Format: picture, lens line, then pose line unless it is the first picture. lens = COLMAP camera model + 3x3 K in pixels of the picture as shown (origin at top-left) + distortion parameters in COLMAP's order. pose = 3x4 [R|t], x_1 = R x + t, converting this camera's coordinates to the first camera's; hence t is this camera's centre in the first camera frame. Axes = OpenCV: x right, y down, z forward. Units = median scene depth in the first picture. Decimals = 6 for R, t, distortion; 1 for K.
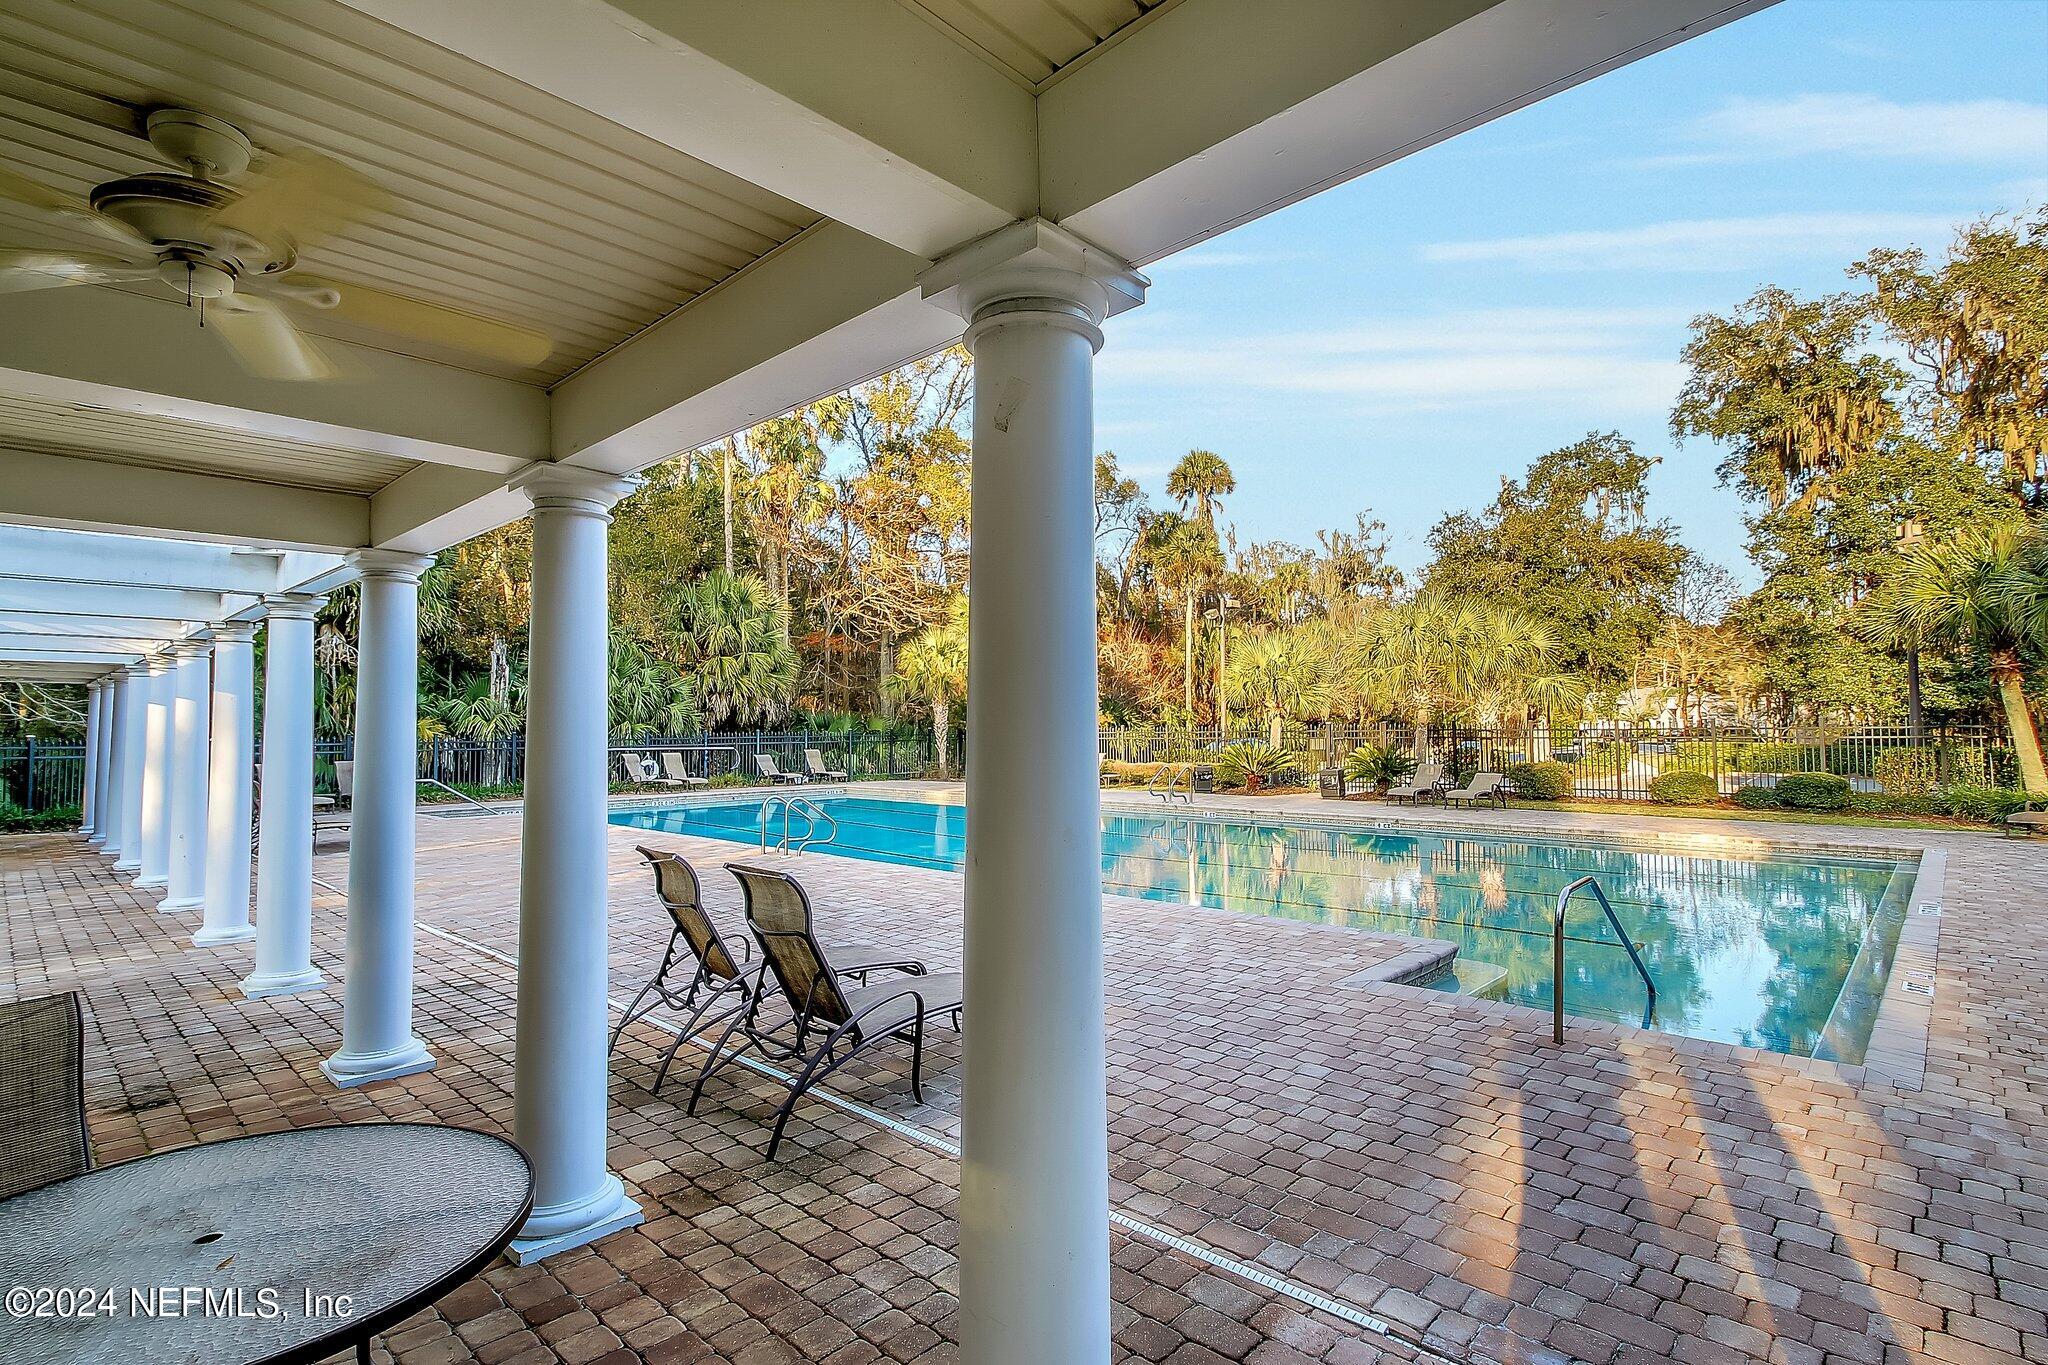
lens RADIAL K [[958.4, 0, 1024.0], [0, 958.4, 682.5], [0, 0, 1]] dist [0.002450, -0.000267]
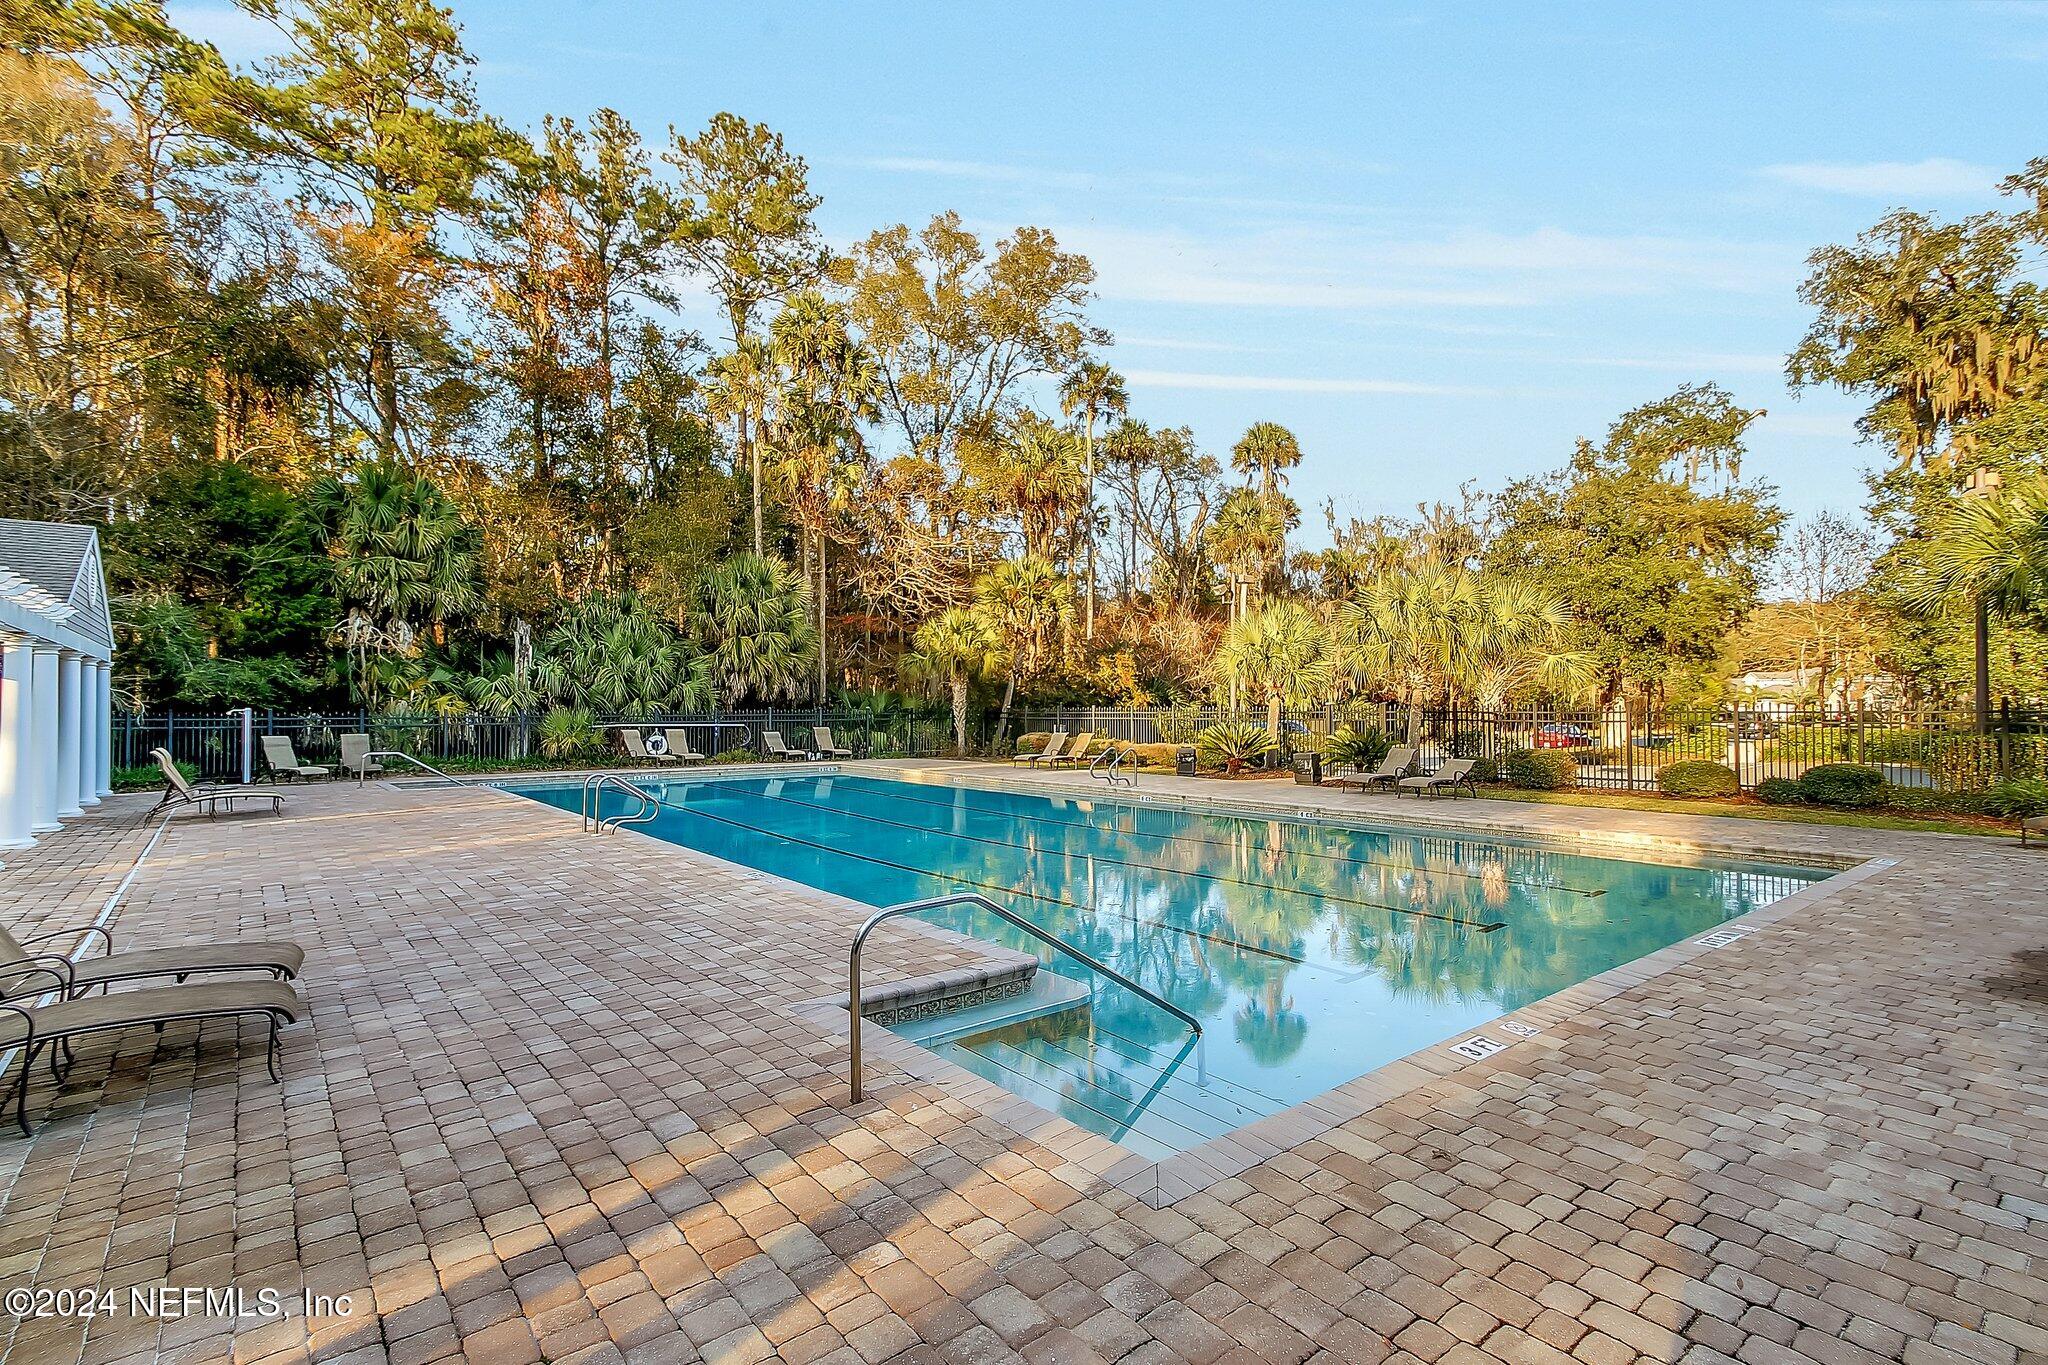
lens RADIAL K [[939.9, 0, 1024.0], [0, 939.9, 682.5], [0, 0, 1]] dist [0.023703, -0.014342]
pose [[0.991887, 0.002369, -0.127102, 0.097497], [0.000317, 0.999777, 0.021104, 0.001220], [0.127124, -0.020973, 0.991665, 0.029946]]
